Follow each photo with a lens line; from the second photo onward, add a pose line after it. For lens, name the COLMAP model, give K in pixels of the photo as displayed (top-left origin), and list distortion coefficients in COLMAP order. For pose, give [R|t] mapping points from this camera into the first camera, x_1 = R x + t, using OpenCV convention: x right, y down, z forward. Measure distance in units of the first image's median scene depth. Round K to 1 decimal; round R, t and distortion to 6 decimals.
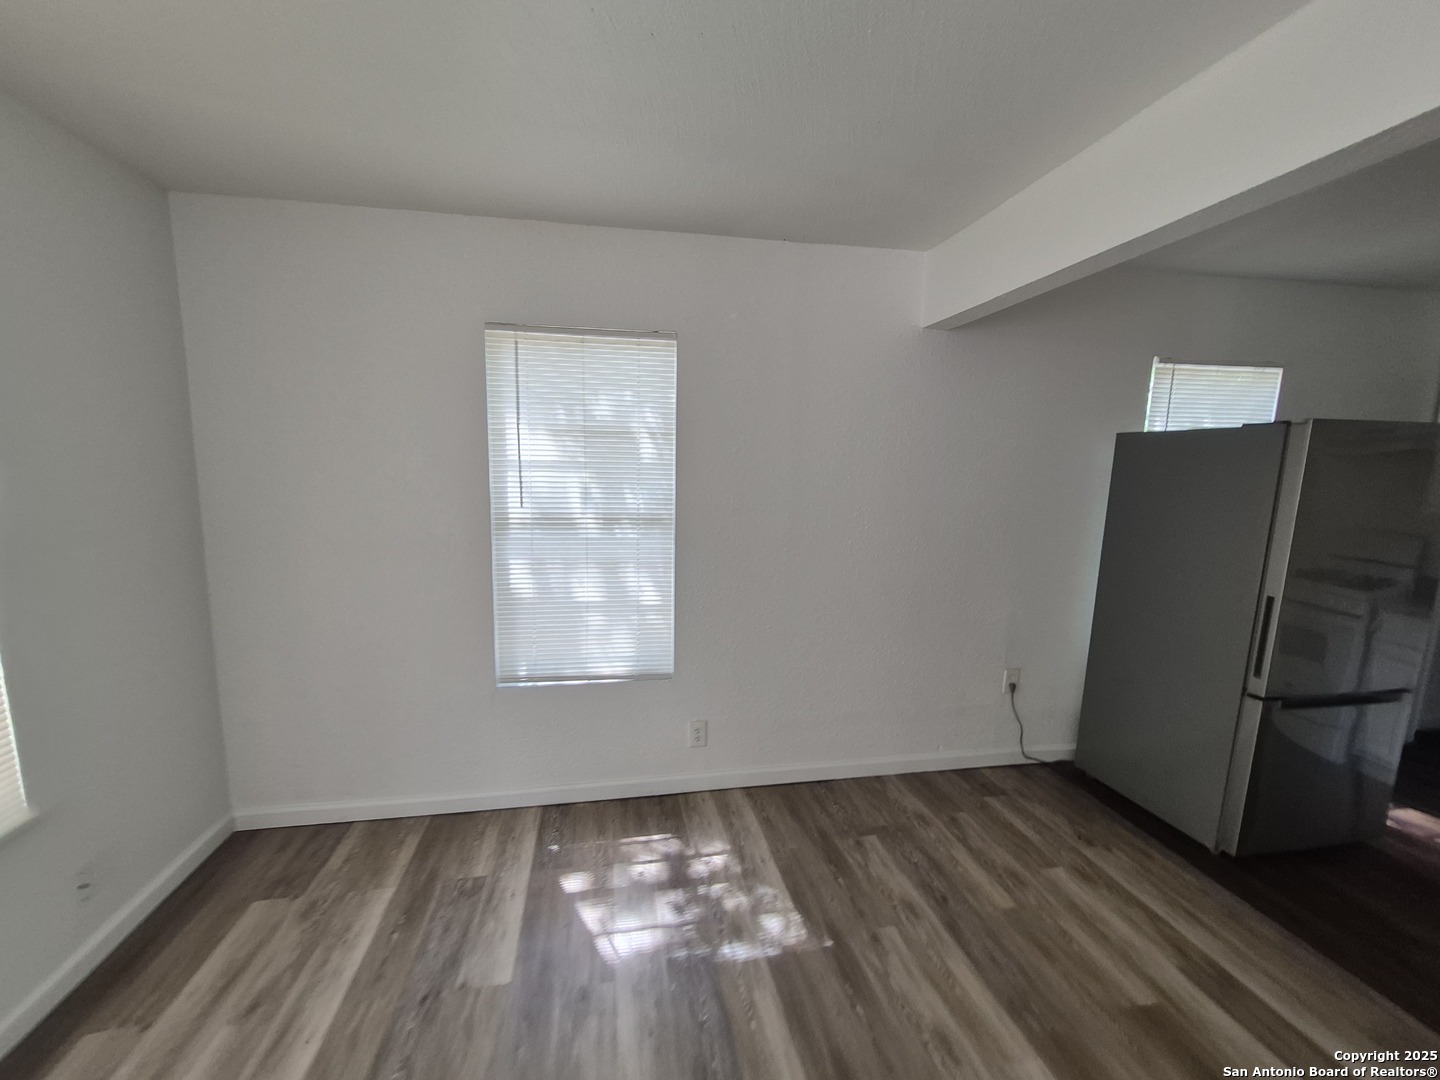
lens RADIAL K [[587.1, 0, 714.7], [0, 587.1, 544.4], [0, 0, 1]] dist [-0.008889, -0.000315]
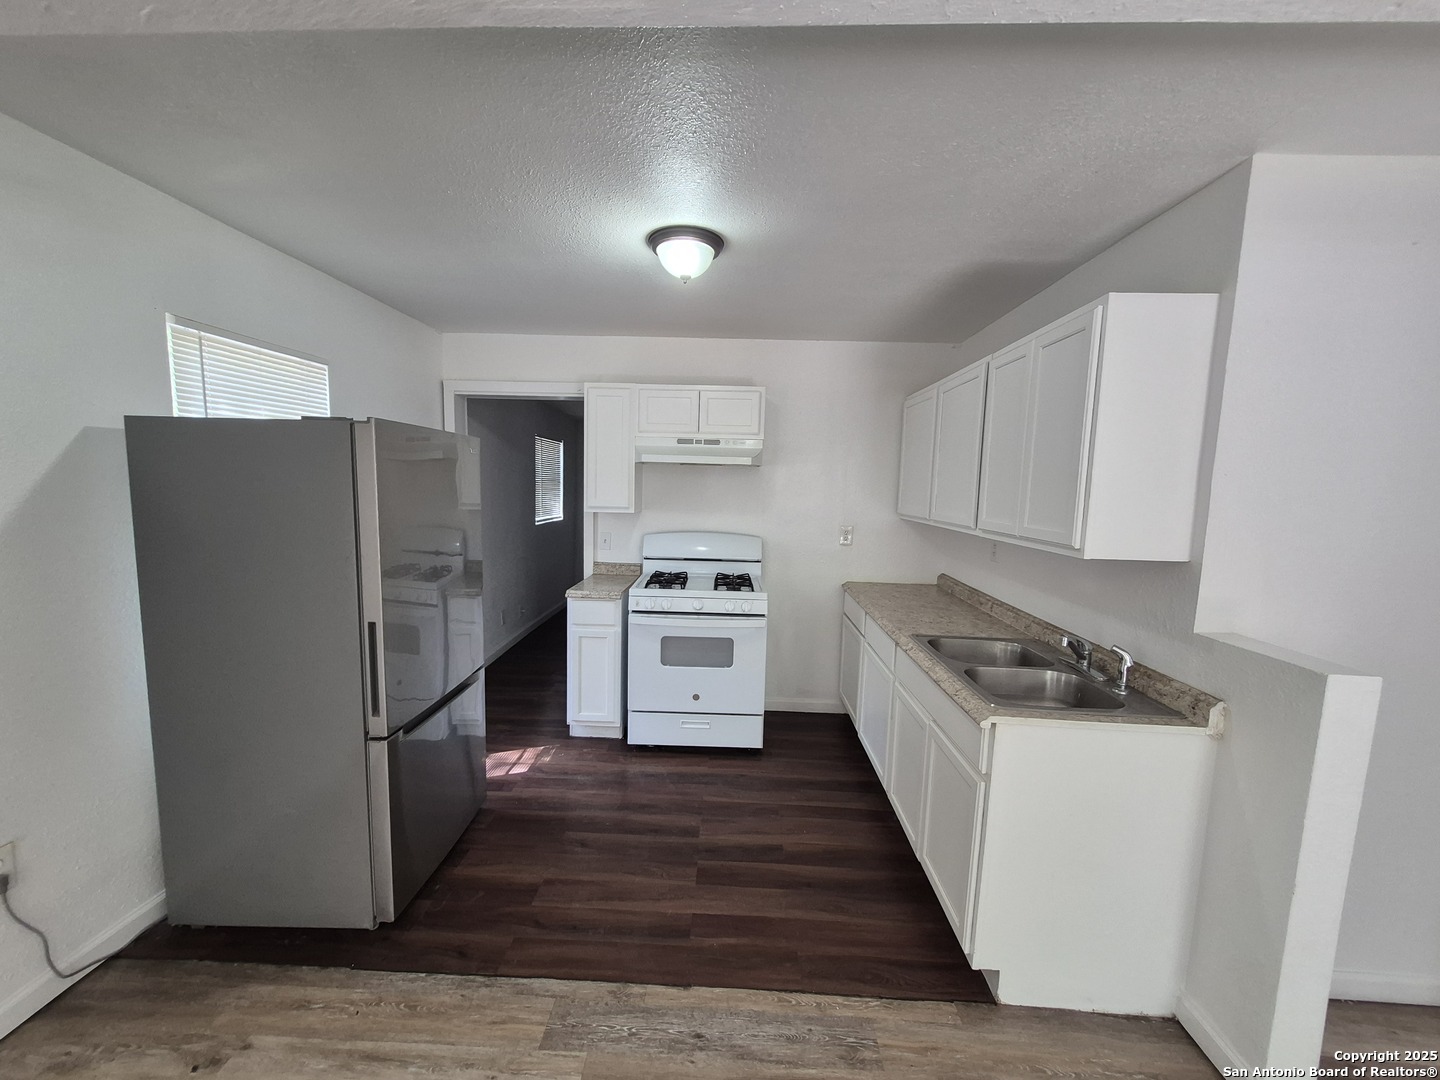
lens RADIAL K [[581.8, 0, 727.0], [0, 581.8, 569.7], [0, 0, 1]] dist [-0.001374, -0.000126]
pose [[0.219558, -0.161267, 0.962178, 0.241763], [0.105118, 0.984412, 0.141007, -0.053230], [-0.969920, 0.070183, 0.233088, 0.268374]]
